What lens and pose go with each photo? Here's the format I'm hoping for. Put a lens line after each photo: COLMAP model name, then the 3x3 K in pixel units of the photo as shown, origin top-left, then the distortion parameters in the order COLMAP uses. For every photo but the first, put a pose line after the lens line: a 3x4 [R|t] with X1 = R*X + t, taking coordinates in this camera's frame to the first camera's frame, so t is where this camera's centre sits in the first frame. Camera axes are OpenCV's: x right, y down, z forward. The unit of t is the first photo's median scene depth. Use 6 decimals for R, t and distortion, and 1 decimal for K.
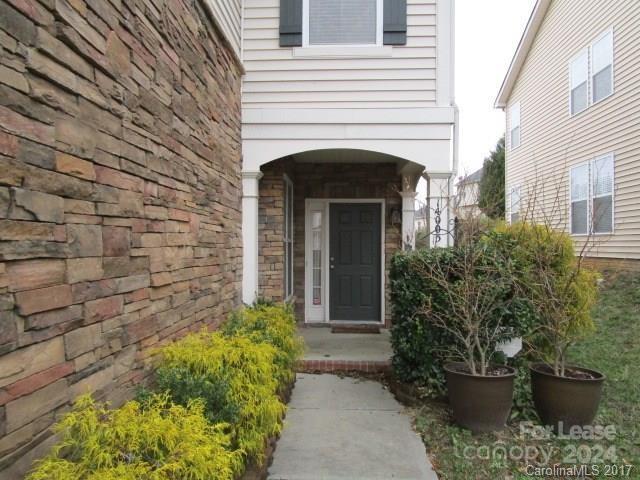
lens RADIAL K [[460.6, 0, 320.0], [0, 460.6, 241.6], [0, 0, 1]] dist [-0.026685, 0.008382]
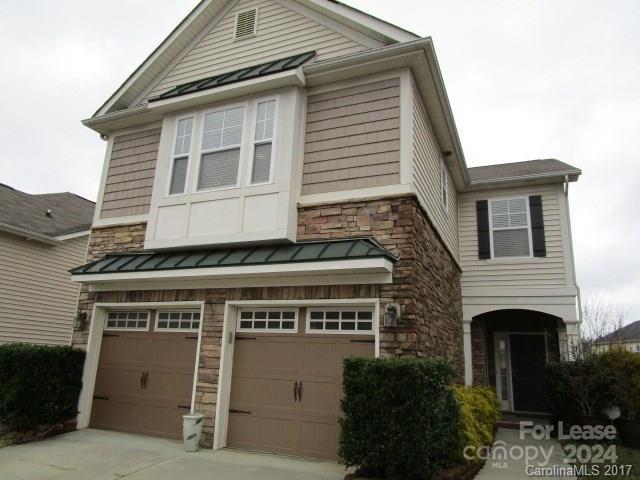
lens RADIAL K [[460.6, 0, 319.2], [0, 460.6, 240.4], [0, 0, 1]] dist [-0.026685, 0.008382]
pose [[0.933115, -0.056408, -0.355126, -0.021388], [-0.039375, 0.965651, -0.256843, 0.052587], [0.357416, 0.253648, 0.898842, -1.135753]]
